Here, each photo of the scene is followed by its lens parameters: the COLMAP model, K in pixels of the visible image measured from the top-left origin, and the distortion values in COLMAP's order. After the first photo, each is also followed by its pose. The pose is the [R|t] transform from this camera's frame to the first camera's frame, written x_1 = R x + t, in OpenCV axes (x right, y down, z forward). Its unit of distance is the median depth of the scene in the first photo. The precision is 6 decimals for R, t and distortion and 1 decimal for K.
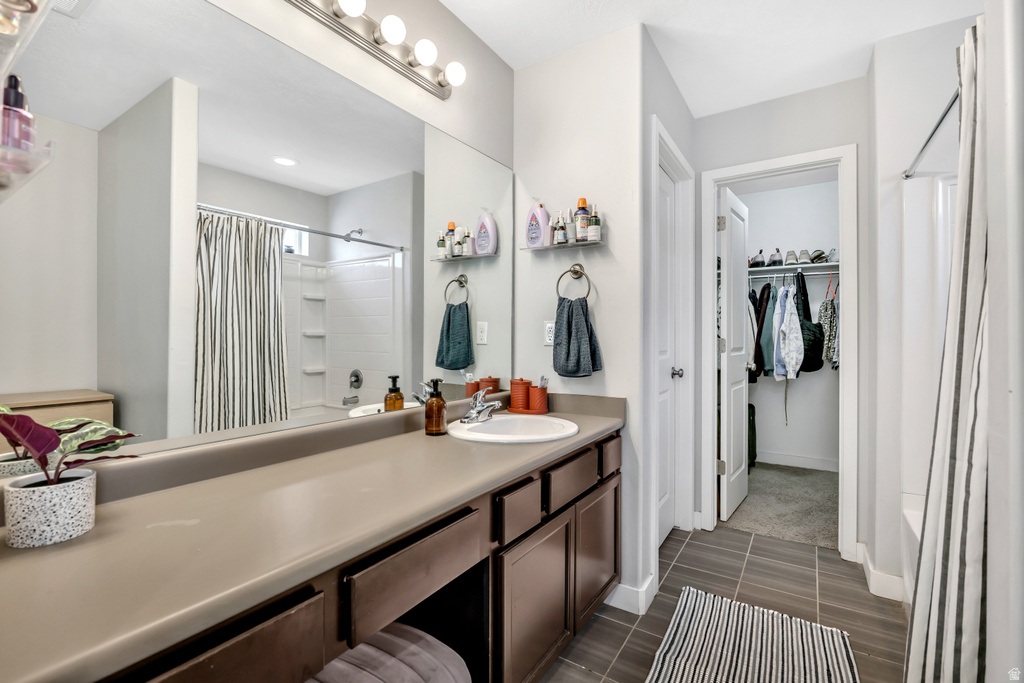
lens RADIAL K [[454.2, 0, 508.1], [0, 454.2, 331.7], [0, 0, 1]] dist [-0.004117, -0.000613]
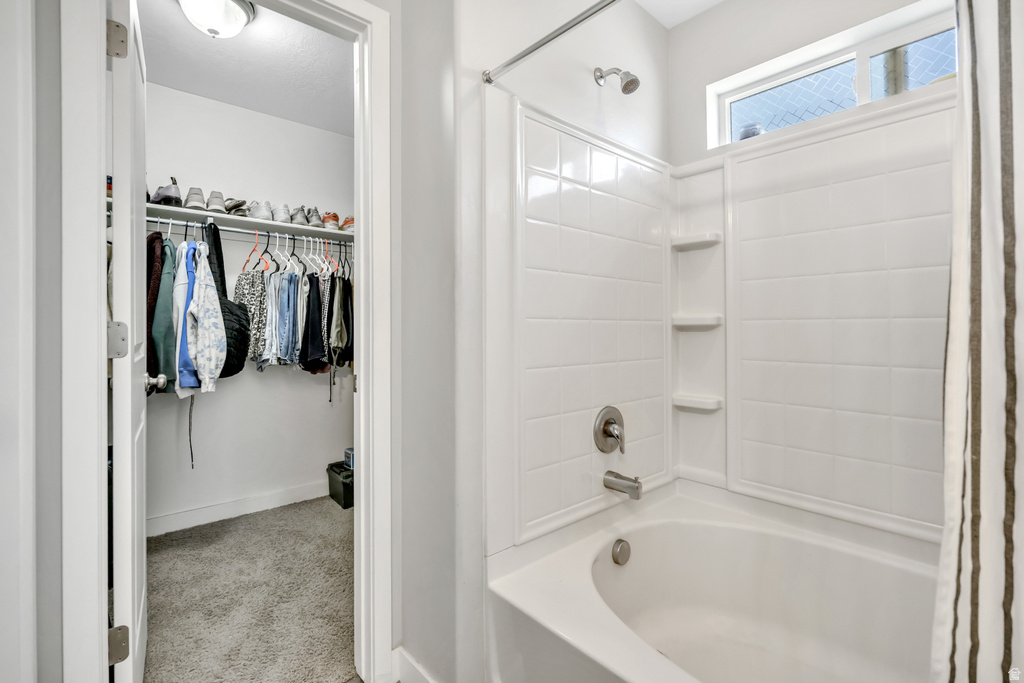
lens RADIAL K [[454.2, 0, 508.1], [0, 454.2, 331.7], [0, 0, 1]] dist [-0.004117, -0.000613]
pose [[0.258422, -0.002705, 0.966028, 0.140369], [-0.014741, 0.999869, 0.006743, 0.012354], [-0.965920, -0.015983, 0.258348, 0.454930]]
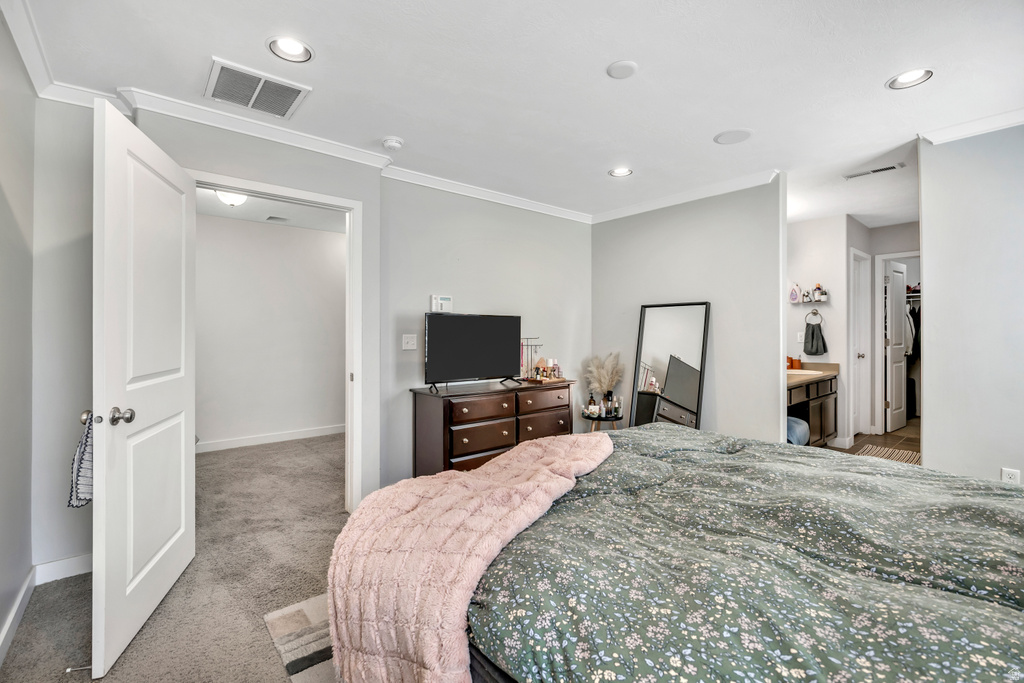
lens RADIAL K [[454.2, 0, 508.1], [0, 454.2, 331.7], [0, 0, 1]] dist [-0.004117, -0.000613]
pose [[0.960060, -0.006133, -0.279726, -0.433821], [0.009009, 0.999919, 0.008998, -0.037650], [0.279648, -0.011159, 0.960038, -1.045570]]
